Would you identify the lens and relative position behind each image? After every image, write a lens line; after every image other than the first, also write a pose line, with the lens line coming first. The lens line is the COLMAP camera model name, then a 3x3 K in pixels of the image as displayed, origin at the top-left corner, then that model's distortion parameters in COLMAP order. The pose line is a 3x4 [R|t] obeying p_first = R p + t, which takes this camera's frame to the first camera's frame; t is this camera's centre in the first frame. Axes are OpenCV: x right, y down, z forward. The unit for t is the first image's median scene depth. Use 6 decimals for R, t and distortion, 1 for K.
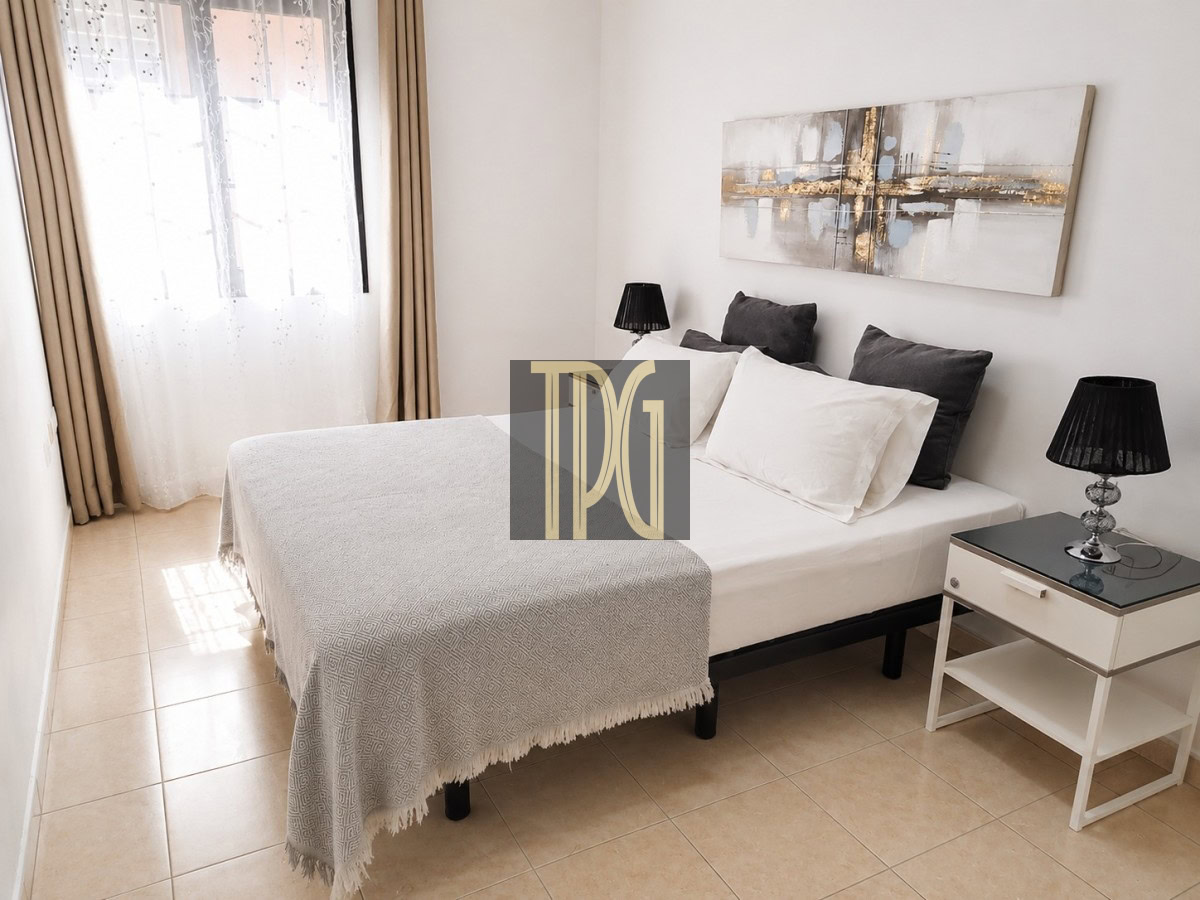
lens RADIAL K [[889.7, 0, 600.0], [0, 889.7, 450.0], [0, 0, 1]] dist [0.004104, 0.000033]
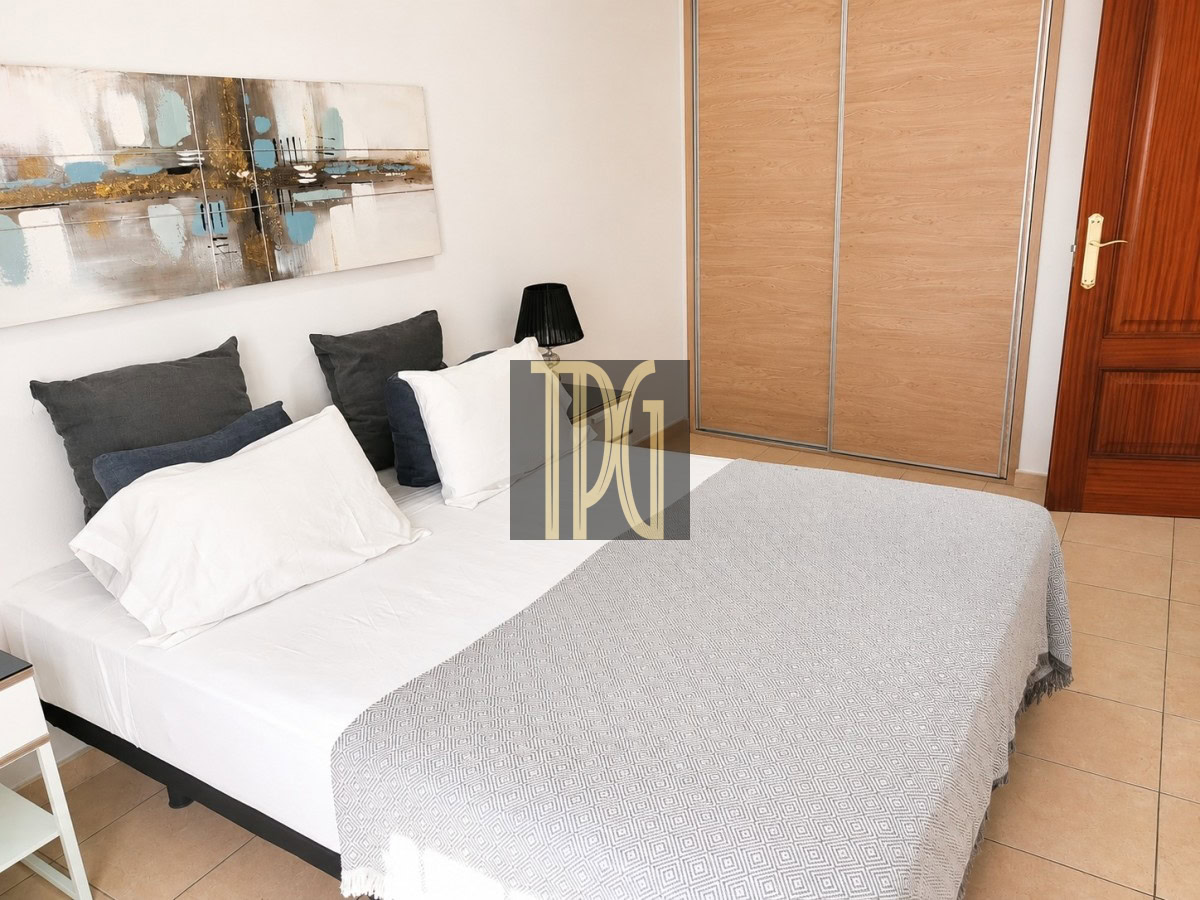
lens RADIAL K [[930.3, 0, 600.2], [0, 930.3, 414.0], [0, 0, 1]] dist [-0.003455, 0.007220]
pose [[-0.515621, -0.232237, 0.824743, -0.624388], [0.265801, 0.871723, 0.411641, -0.384505], [-0.814546, 0.431468, -0.387750, 1.203184]]
